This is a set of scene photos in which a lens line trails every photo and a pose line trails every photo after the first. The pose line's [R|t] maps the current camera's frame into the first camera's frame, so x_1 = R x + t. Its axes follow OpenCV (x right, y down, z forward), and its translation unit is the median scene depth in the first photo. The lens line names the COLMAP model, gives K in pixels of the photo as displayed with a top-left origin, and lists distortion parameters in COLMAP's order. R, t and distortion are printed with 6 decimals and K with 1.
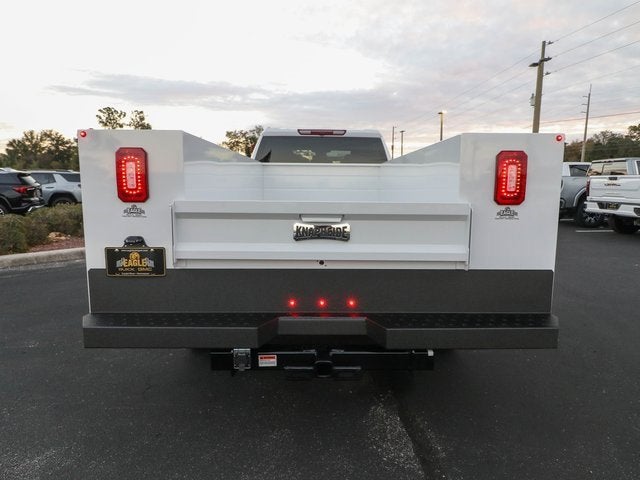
lens RADIAL K [[396.7, 0, 320.0], [0, 396.7, 240.0], [0, 0, 1]] dist [0.011347, -0.013726]
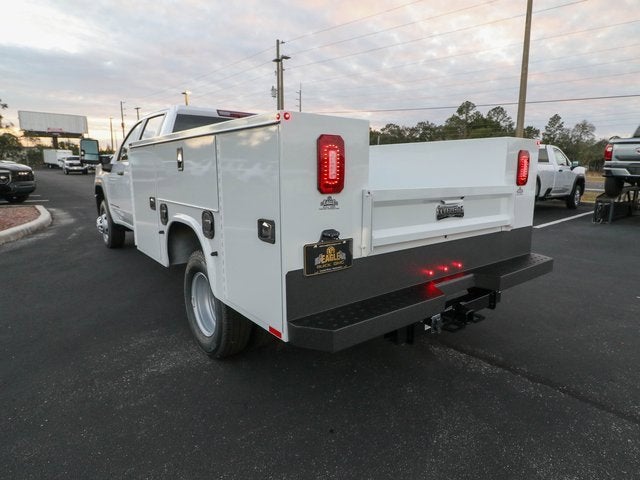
lens RADIAL K [[396.7, 0, 331.8], [0, 396.7, 242.3], [0, 0, 1]] dist [0.011347, -0.013726]
pose [[0.774988, -0.116776, 0.621093, -0.282147], [0.087259, 0.993139, 0.077847, -0.014142], [-0.625922, -0.006135, 0.779861, 0.069585]]
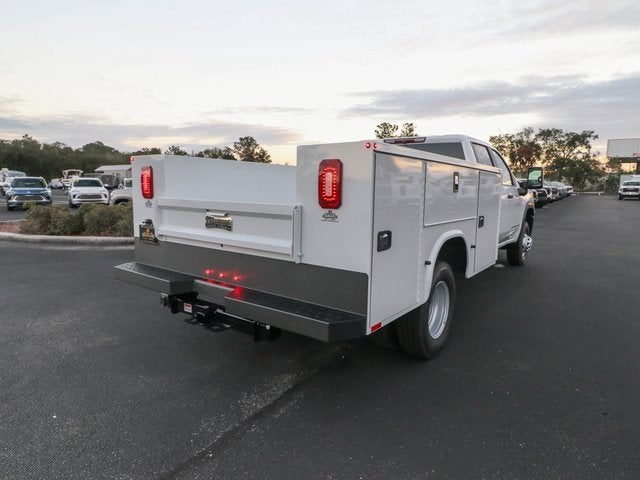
lens RADIAL K [[396.7, 0, 323.7], [0, 396.7, 237.5], [0, 0, 1]] dist [0.011347, -0.013726]
pose [[0.798384, 0.080674, -0.596720, 0.299173], [-0.094512, 0.995491, 0.008133, -0.003969], [0.594685, 0.049904, 0.802408, 0.028239]]
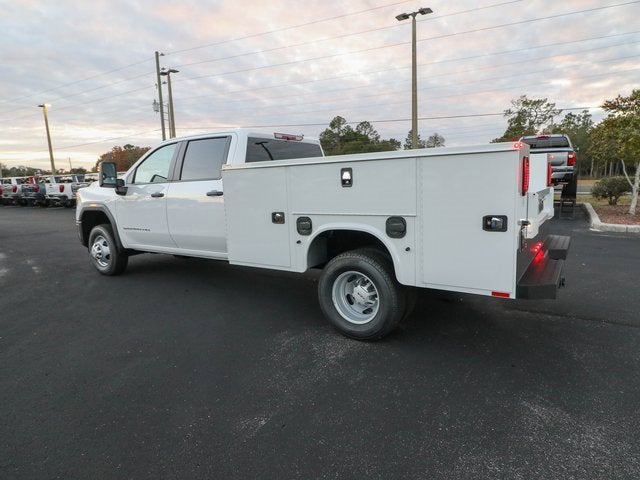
lens RADIAL K [[396.7, 0, 325.7], [0, 396.7, 241.3], [0, 0, 1]] dist [0.011347, -0.013726]
pose [[0.551681, -0.153224, 0.819860, -0.533984], [0.154726, 0.984720, 0.079920, -0.041525], [-0.819578, 0.082763, 0.566959, 0.210955]]
